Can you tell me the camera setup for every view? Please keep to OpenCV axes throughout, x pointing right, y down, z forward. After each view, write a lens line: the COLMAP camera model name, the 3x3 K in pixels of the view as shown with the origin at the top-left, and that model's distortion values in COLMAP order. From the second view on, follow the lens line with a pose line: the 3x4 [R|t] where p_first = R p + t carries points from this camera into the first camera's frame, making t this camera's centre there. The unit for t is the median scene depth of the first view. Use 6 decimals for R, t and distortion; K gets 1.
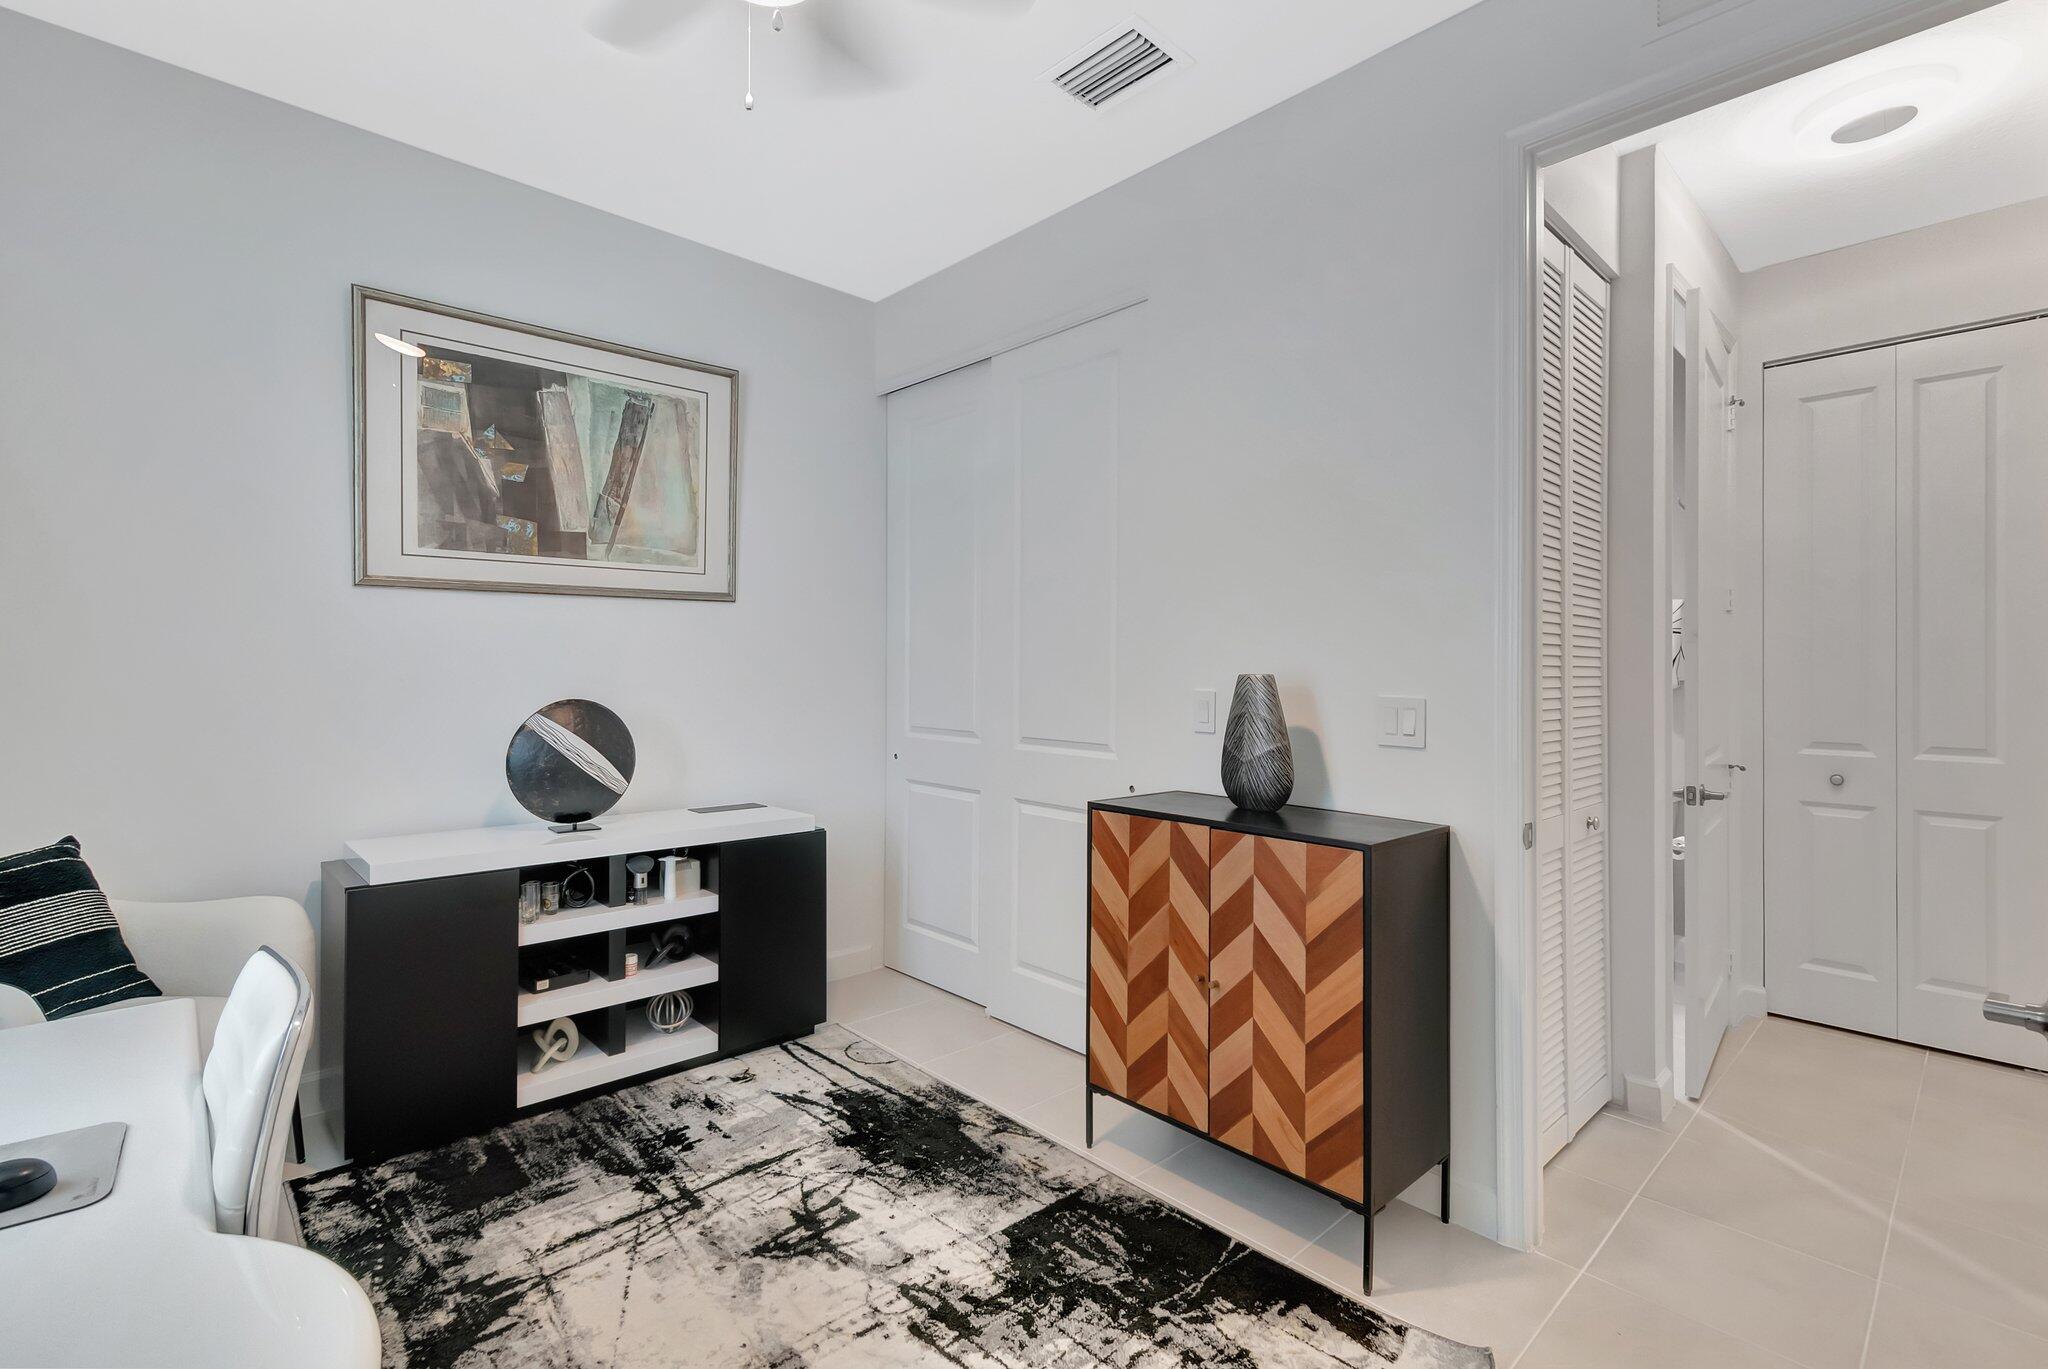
lens RADIAL K [[940.8, 0, 1026.5], [0, 940.8, 678.7], [0, 0, 1]] dist [0.001913, 0.000470]
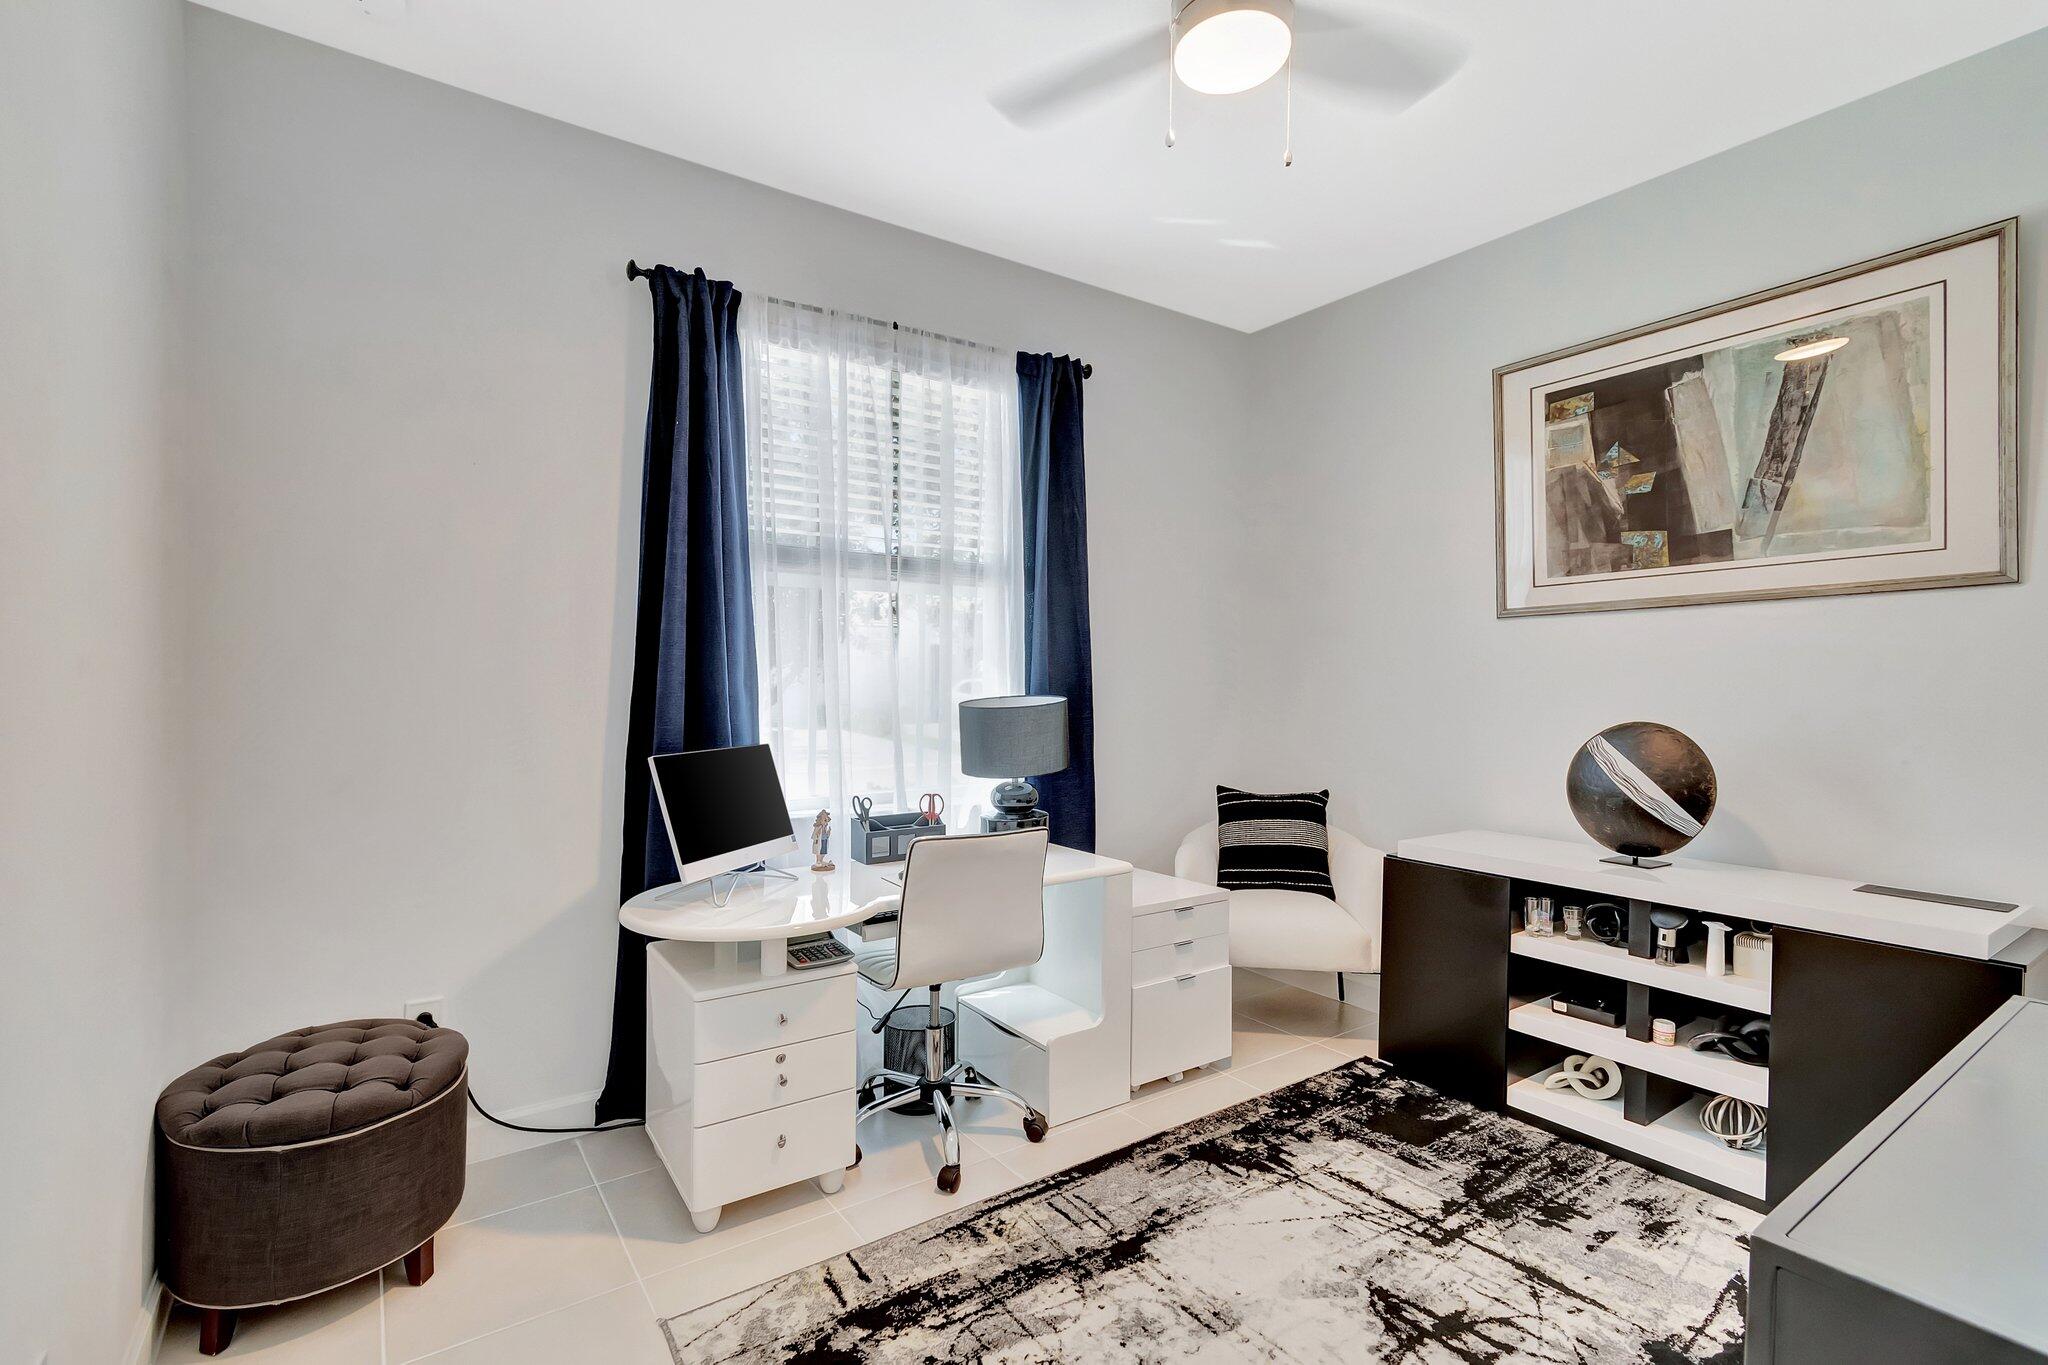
lens RADIAL K [[909.6, 0, 1022.7], [0, 909.6, 681.8], [0, 0, 1]] dist [0.010118, -0.001613]
pose [[-0.132106, -0.000718, -0.991235, 0.493873], [-0.005398, 0.999985, -0.000005, -0.014746], [0.991221, 0.005350, -0.132108, 0.531570]]
